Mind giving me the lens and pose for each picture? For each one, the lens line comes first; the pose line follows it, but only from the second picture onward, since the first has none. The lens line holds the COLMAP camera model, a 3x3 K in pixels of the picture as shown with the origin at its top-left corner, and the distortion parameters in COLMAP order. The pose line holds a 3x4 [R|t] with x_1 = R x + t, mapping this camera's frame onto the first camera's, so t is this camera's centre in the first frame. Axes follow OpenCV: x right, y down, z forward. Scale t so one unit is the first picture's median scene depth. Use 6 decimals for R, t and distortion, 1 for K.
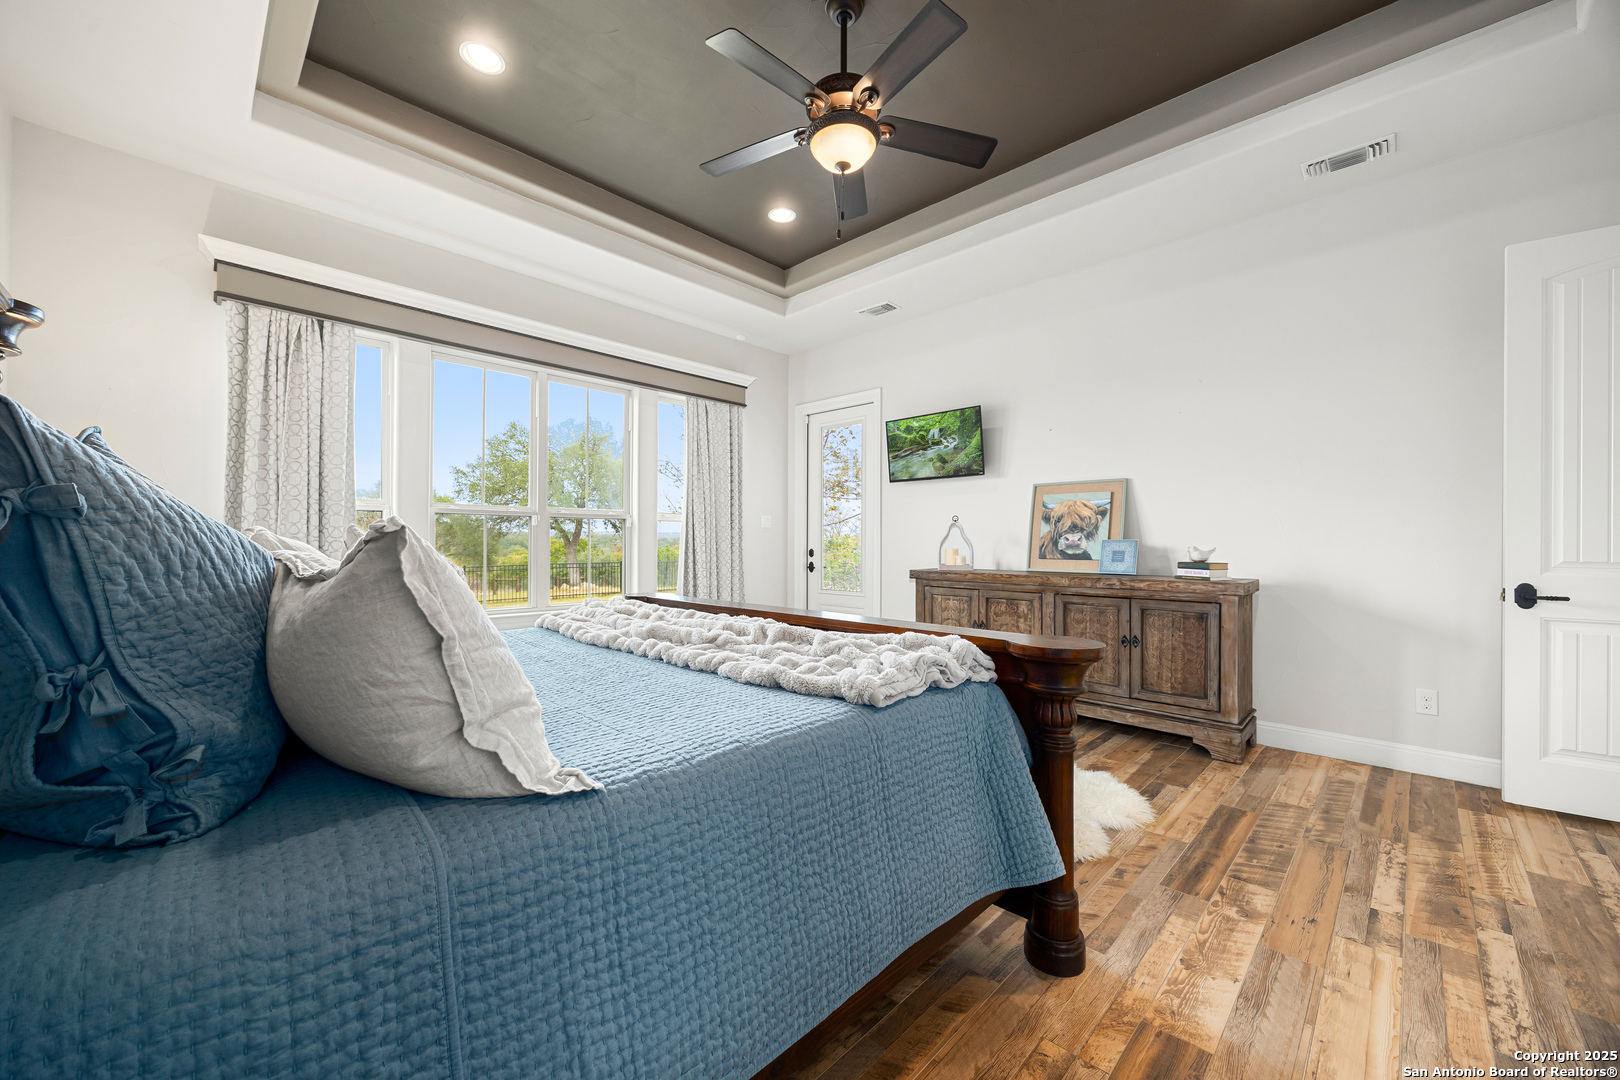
lens RADIAL K [[627.2, 0, 802.5], [0, 627.2, 542.1], [0, 0, 1]] dist [-0.000270, 0.000218]
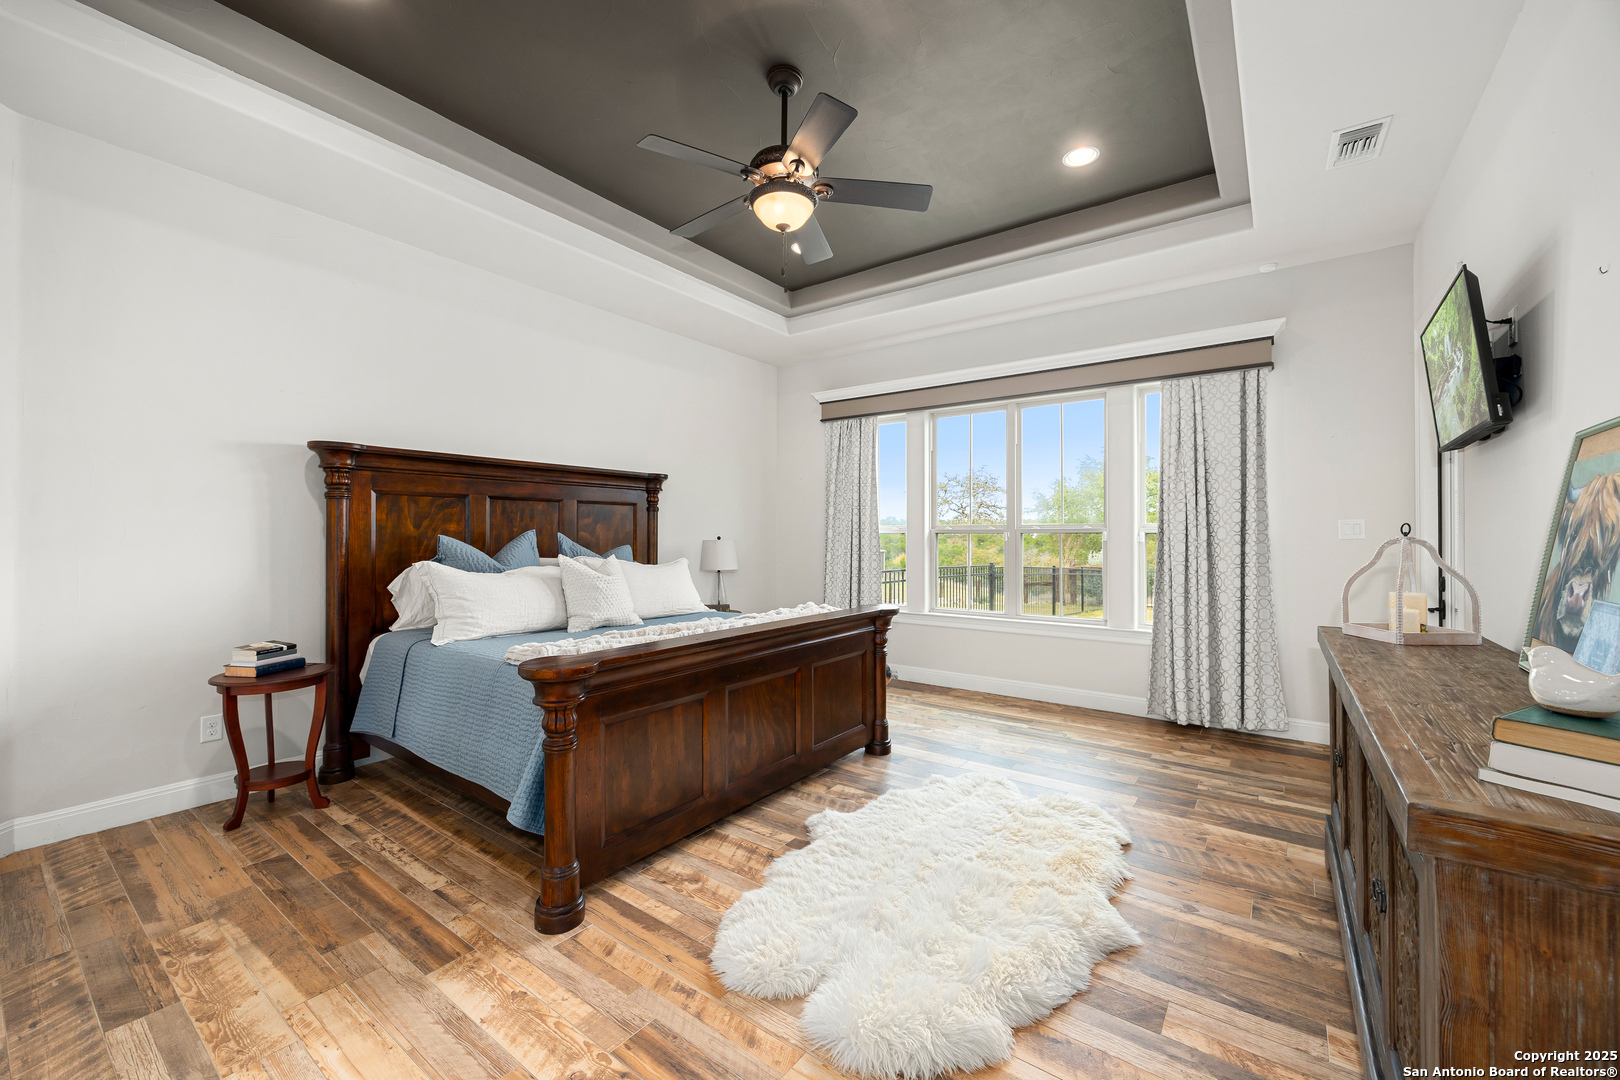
lens RADIAL K [[627.2, 0, 804.5], [0, 627.2, 534.0], [0, 0, 1]] dist [-0.000270, 0.000218]
pose [[0.139819, -0.009334, -0.990133, 1.596727], [-0.001911, 0.999951, -0.009696, -0.074696], [0.990175, 0.003248, 0.139795, 1.230940]]
